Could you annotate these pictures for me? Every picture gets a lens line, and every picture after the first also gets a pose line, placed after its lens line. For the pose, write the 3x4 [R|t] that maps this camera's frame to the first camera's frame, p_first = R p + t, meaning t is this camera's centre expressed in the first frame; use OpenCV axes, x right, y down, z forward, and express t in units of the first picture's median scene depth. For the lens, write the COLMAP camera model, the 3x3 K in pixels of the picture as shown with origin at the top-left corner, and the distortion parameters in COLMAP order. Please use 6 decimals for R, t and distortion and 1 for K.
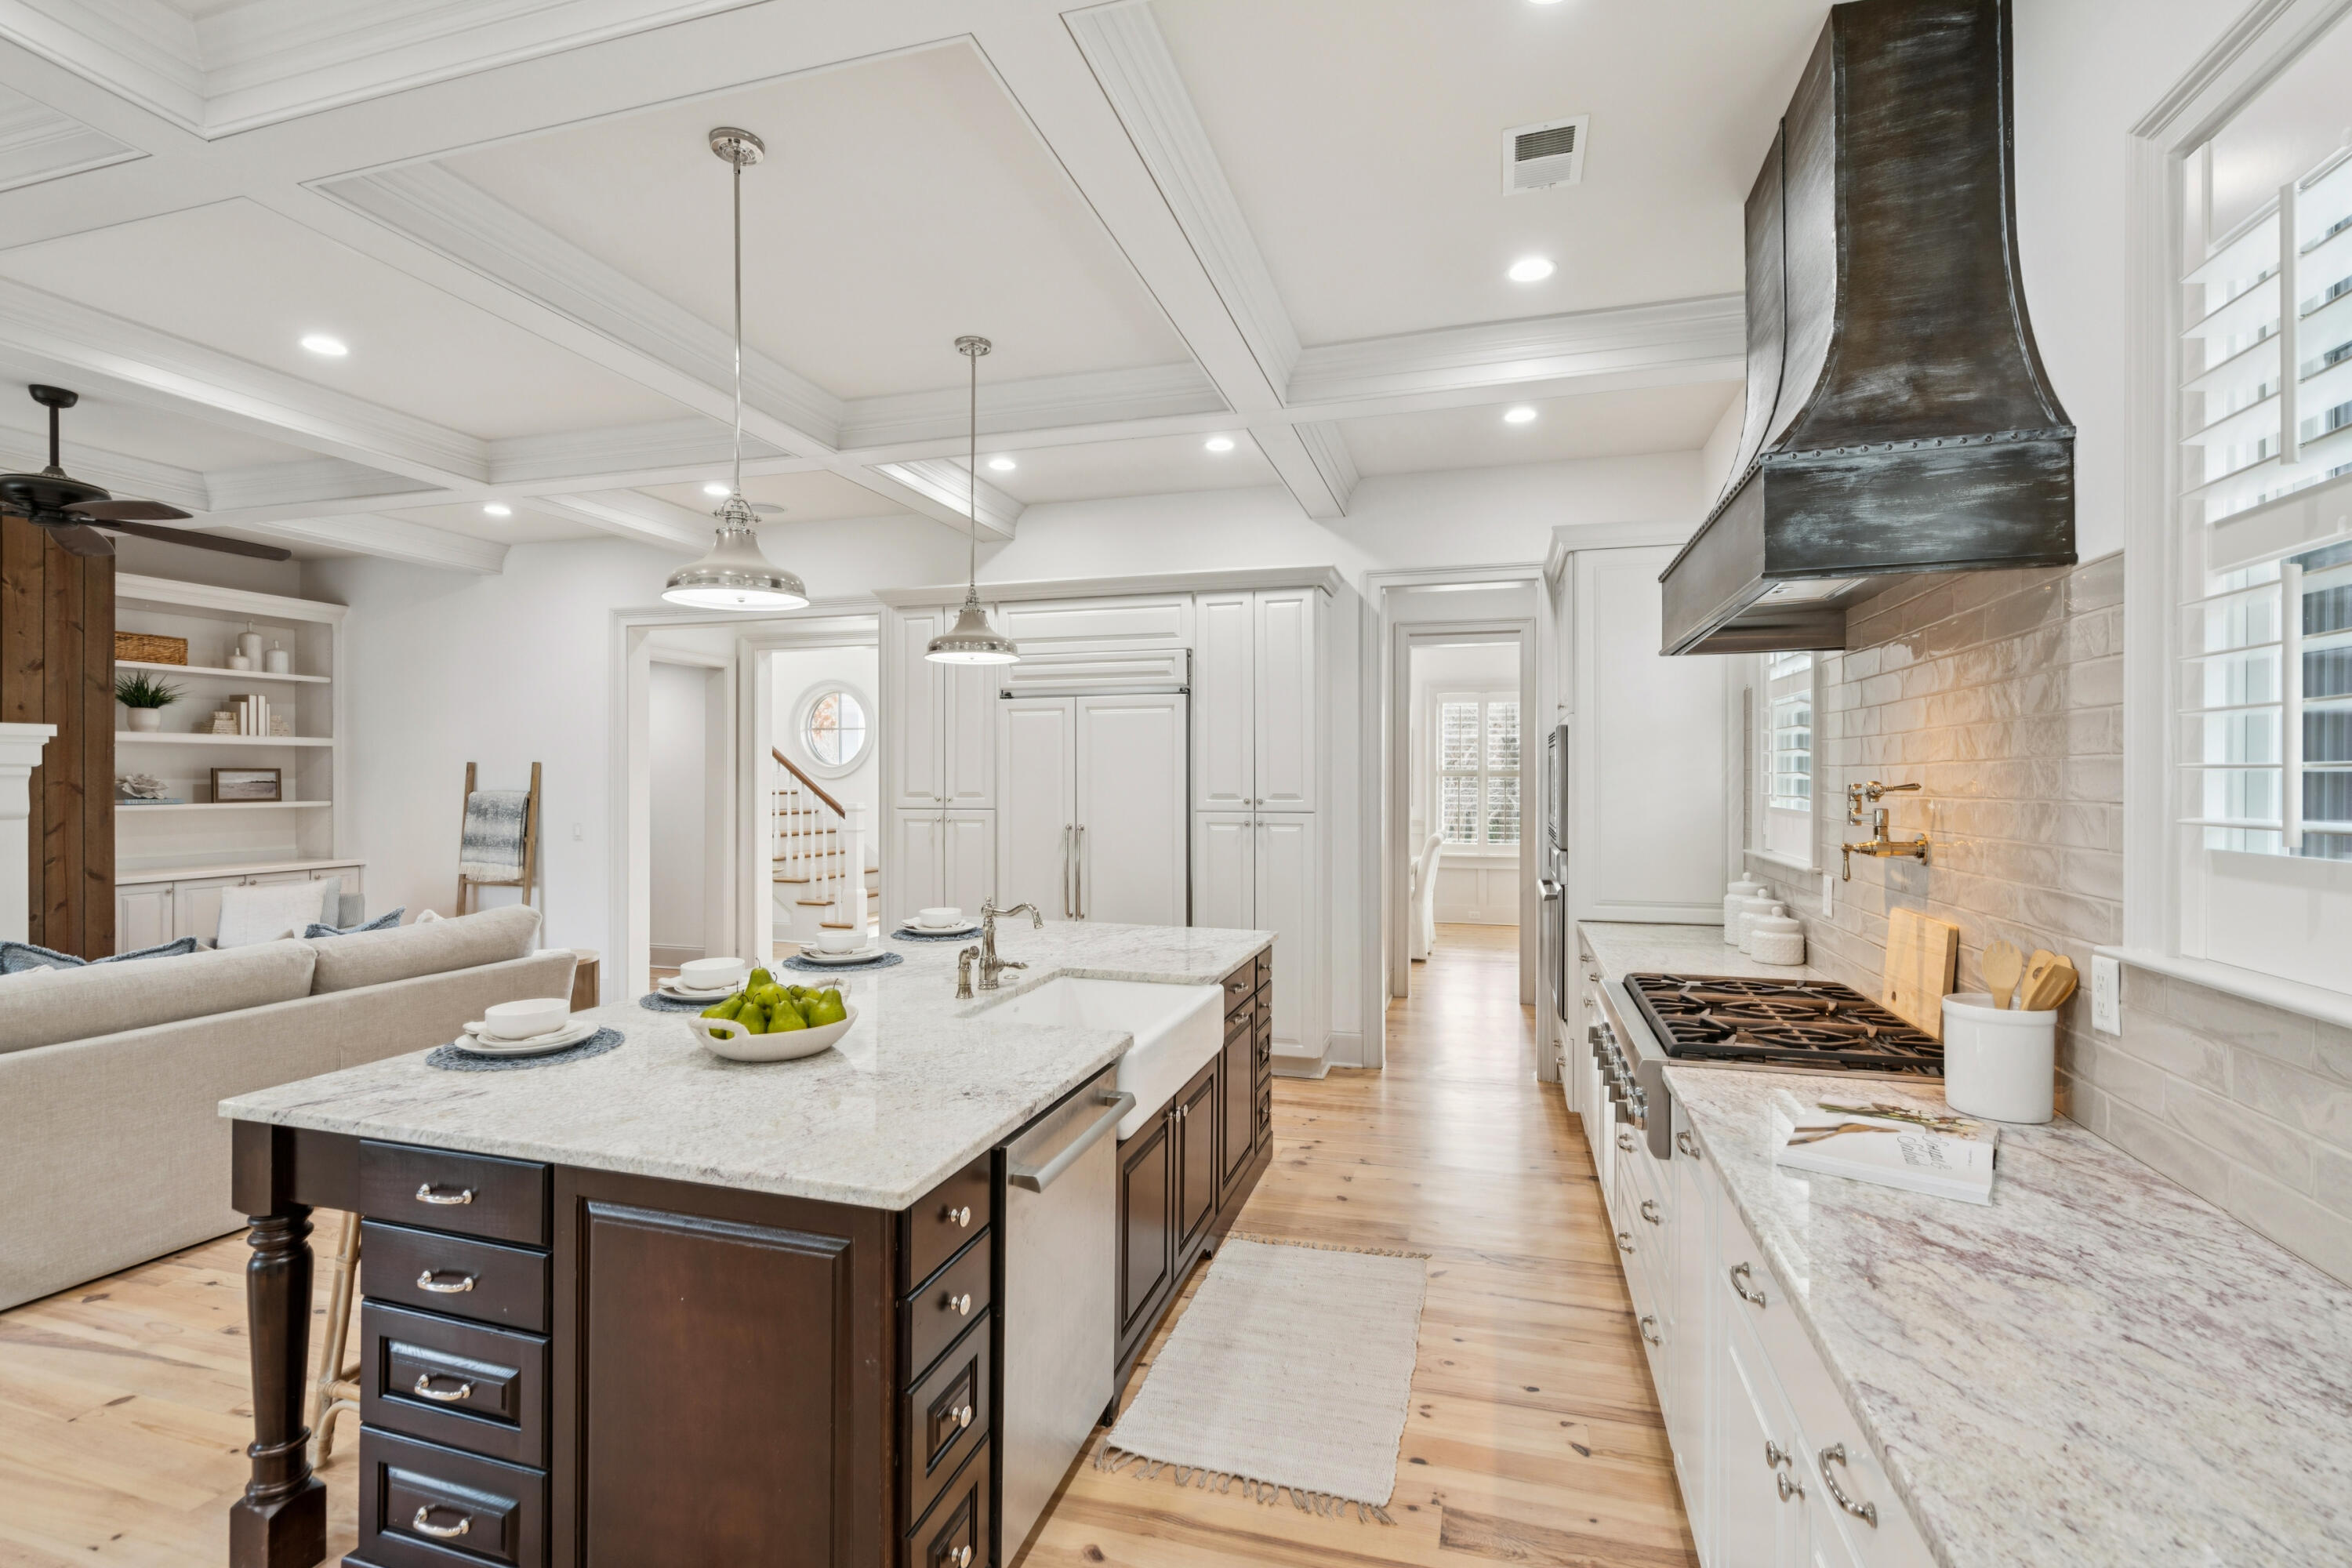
lens RADIAL K [[1066.5, 0, 1178.4], [0, 1066.5, 780.4], [0, 0, 1]] dist [-0.000207, -0.000035]
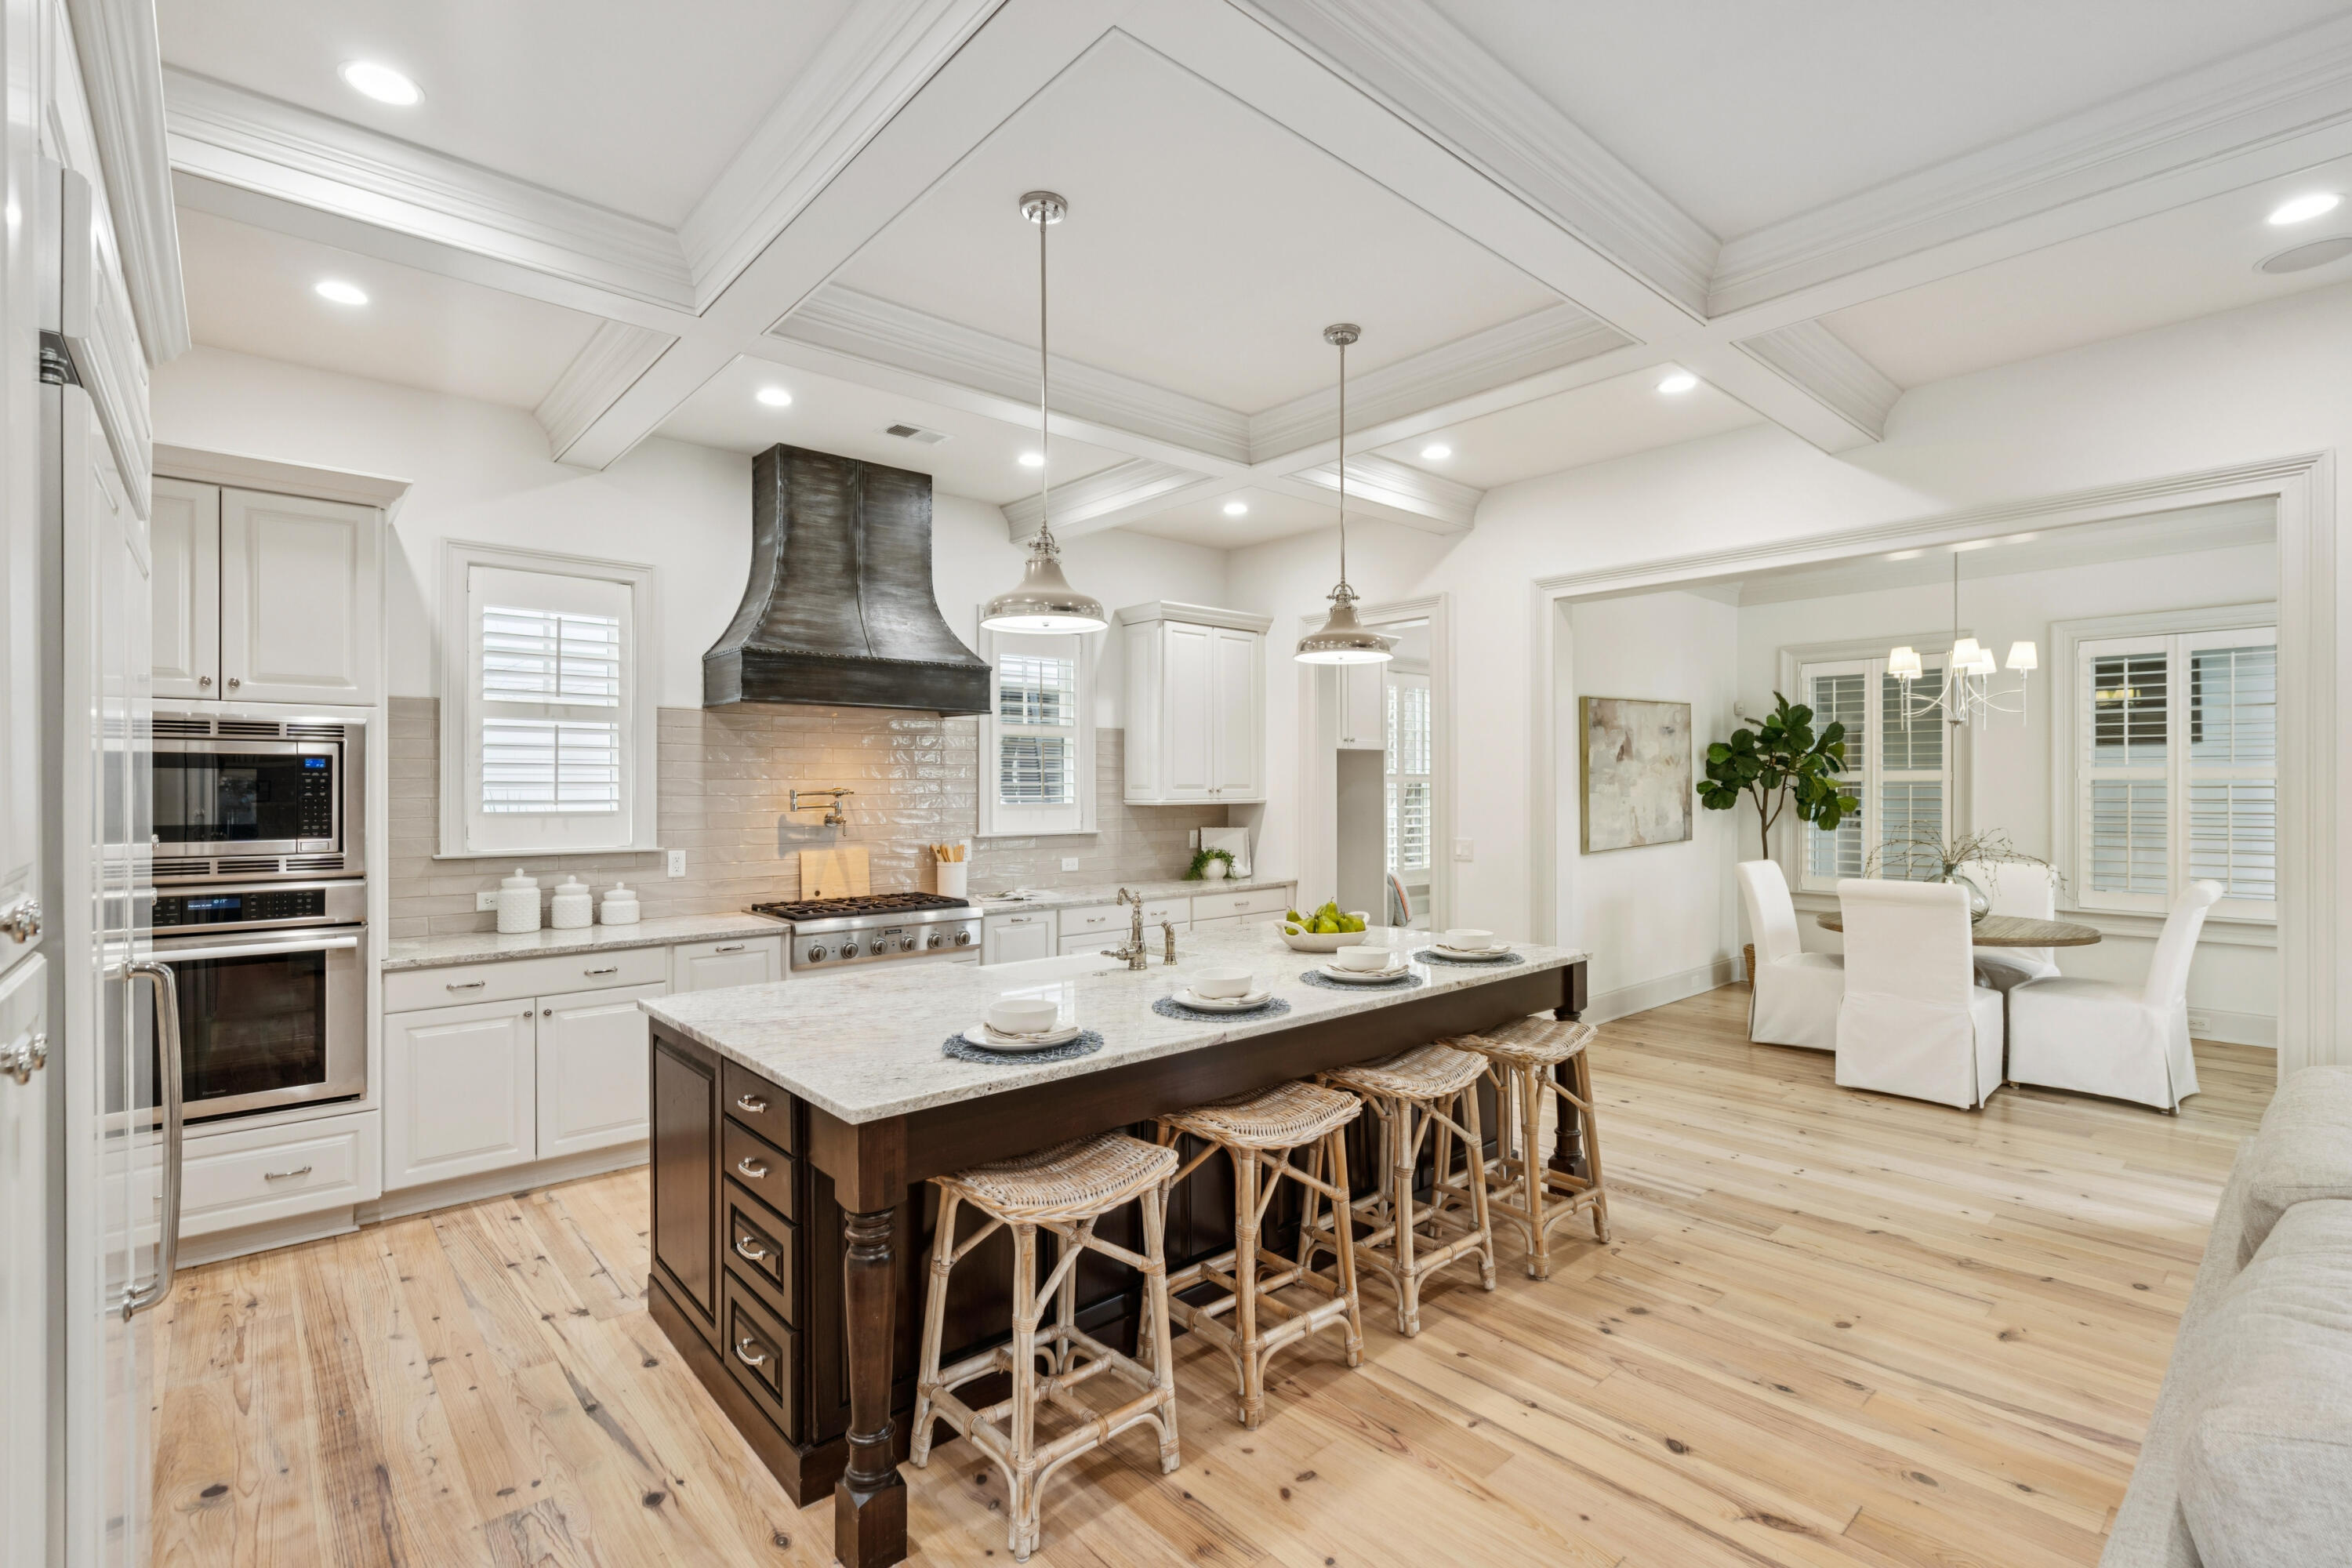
lens RADIAL K [[1055.8, 0, 1164.9], [0, 1055.8, 786.0], [0, 0, 1]] dist [-0.000795, -0.000073]
pose [[-0.847364, 0.002682, 0.531006, -0.420815], [0.003312, 0.999994, 0.000235, -0.000060], [-0.531002, 0.001957, -0.847368, 1.020588]]
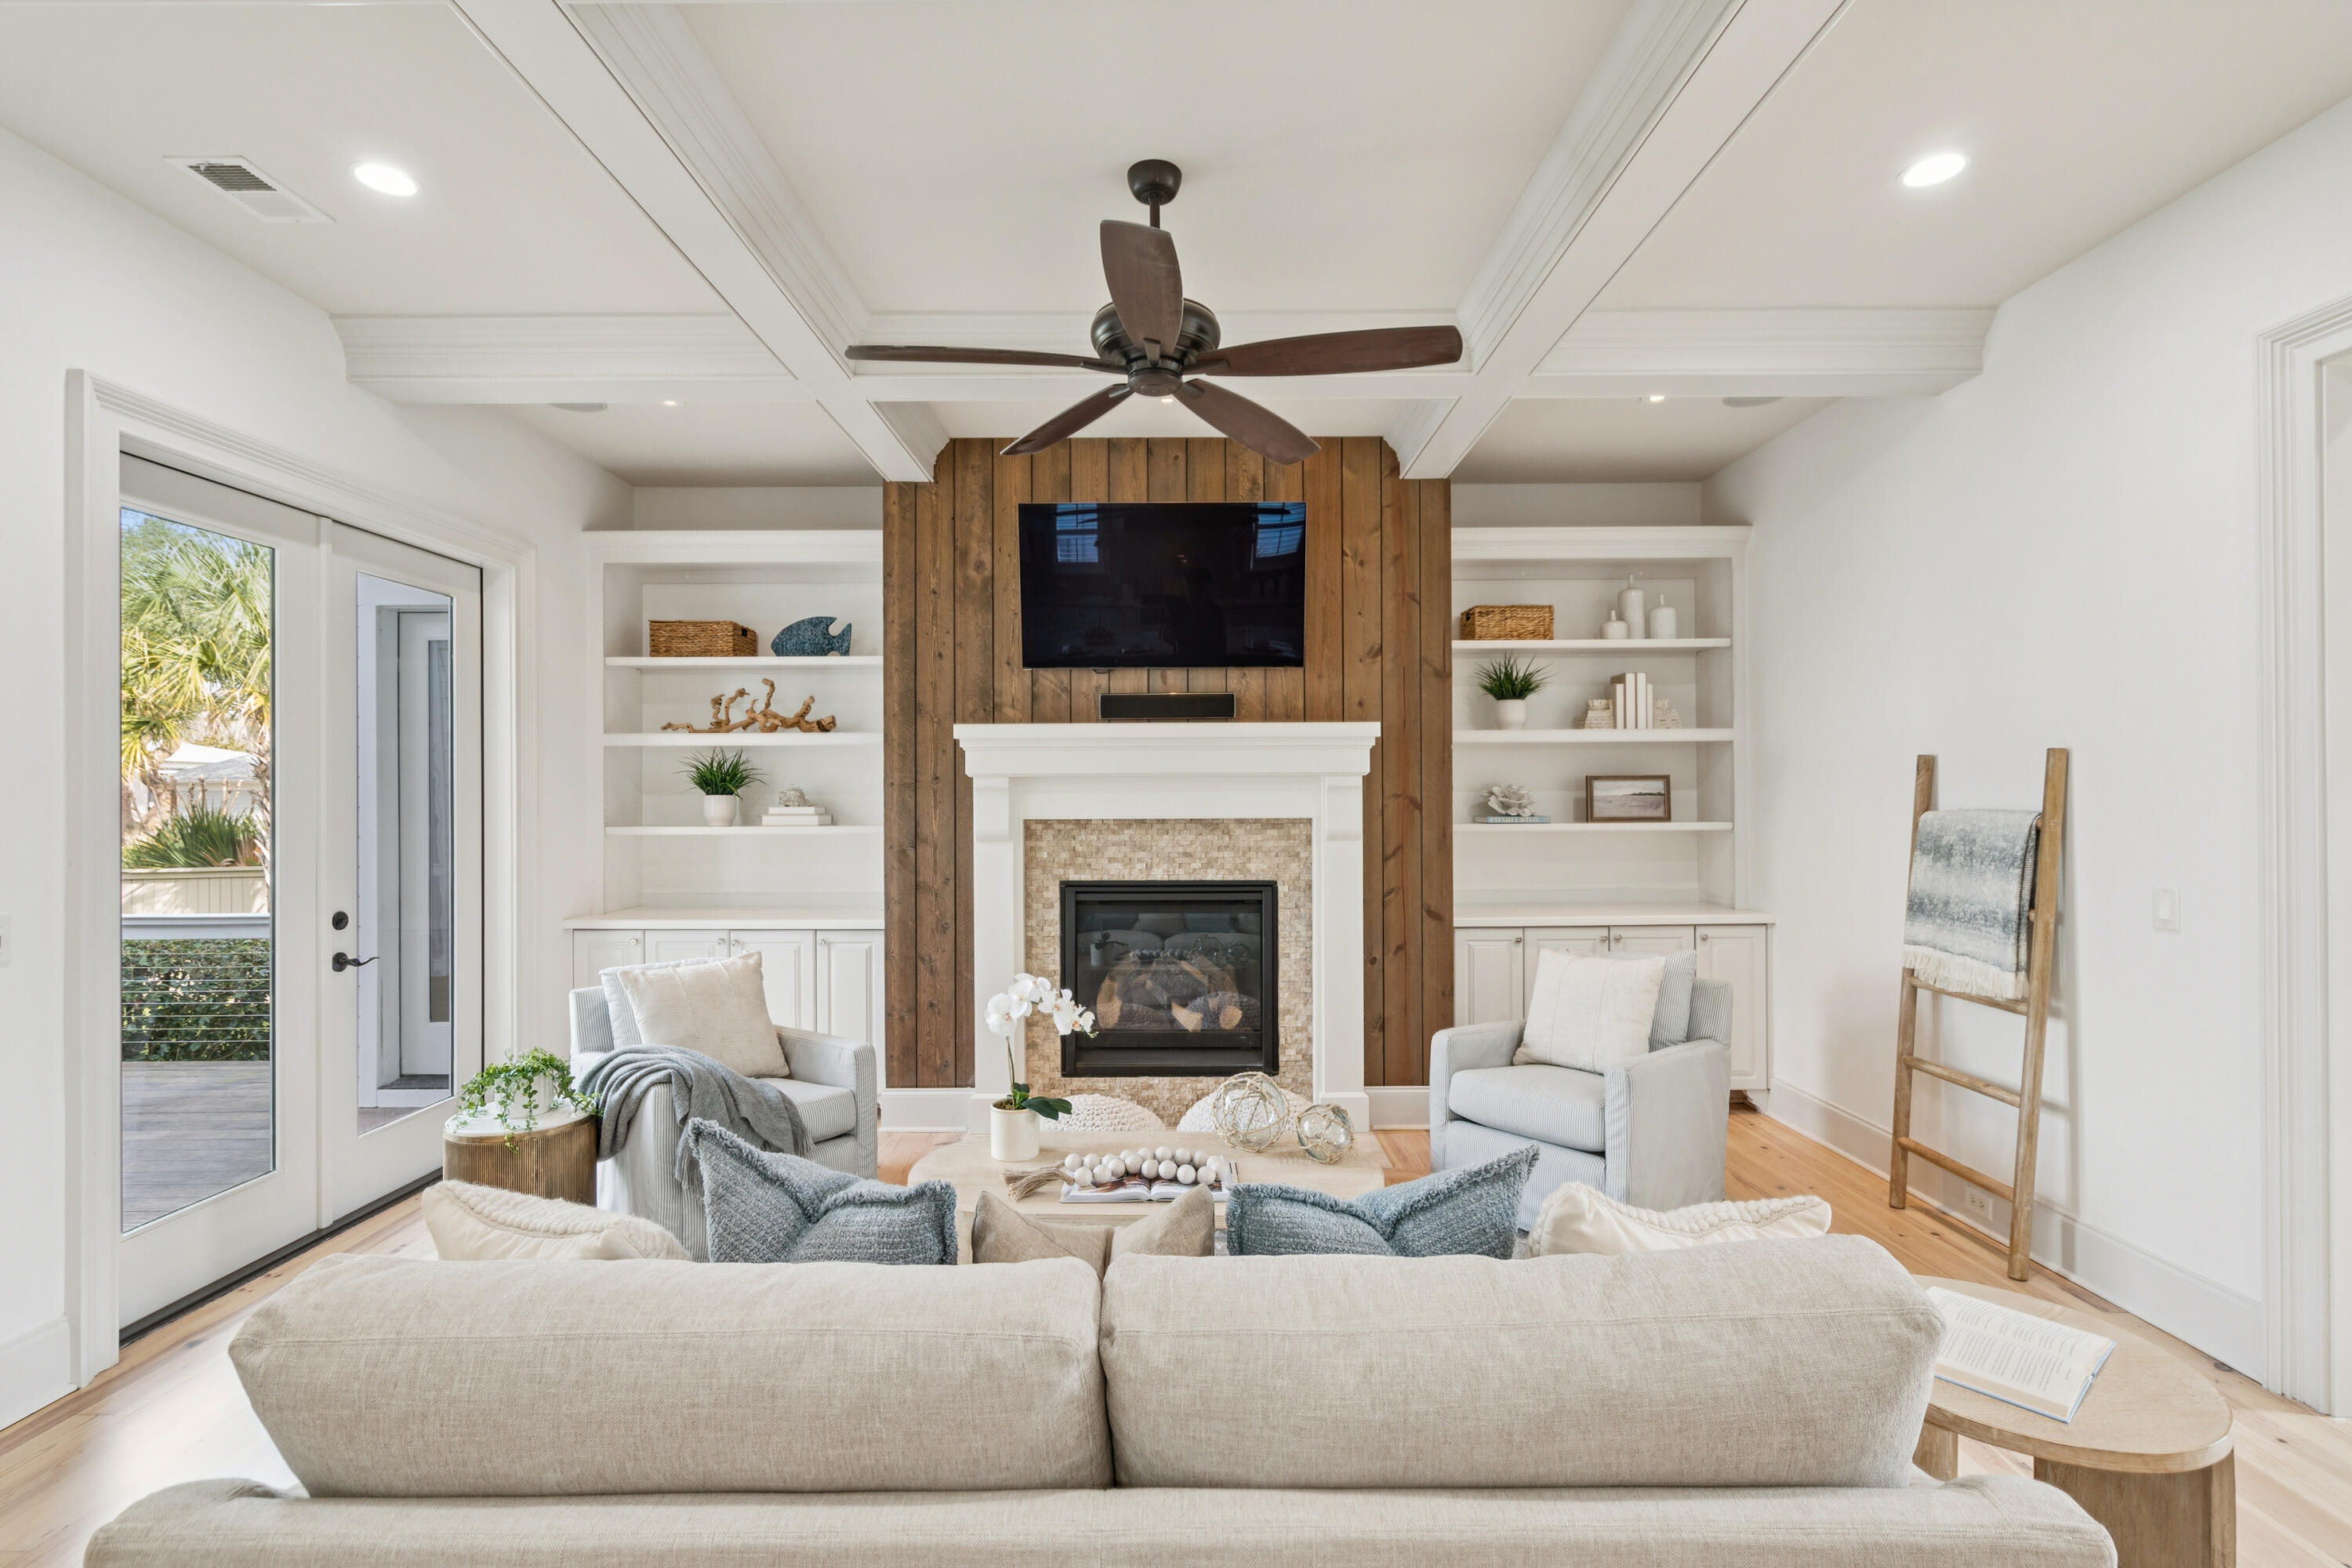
lens RADIAL K [[1062.2, 0, 1180.5], [0, 1062.2, 791.8], [0, 0, 1]] dist [-0.000686, 0.000259]
pose [[0.289396, -0.006842, -0.957185, -0.328351], [0.004317, 0.999974, -0.005843, 0.003370], [0.957200, -0.002441, 0.289417, 0.606370]]
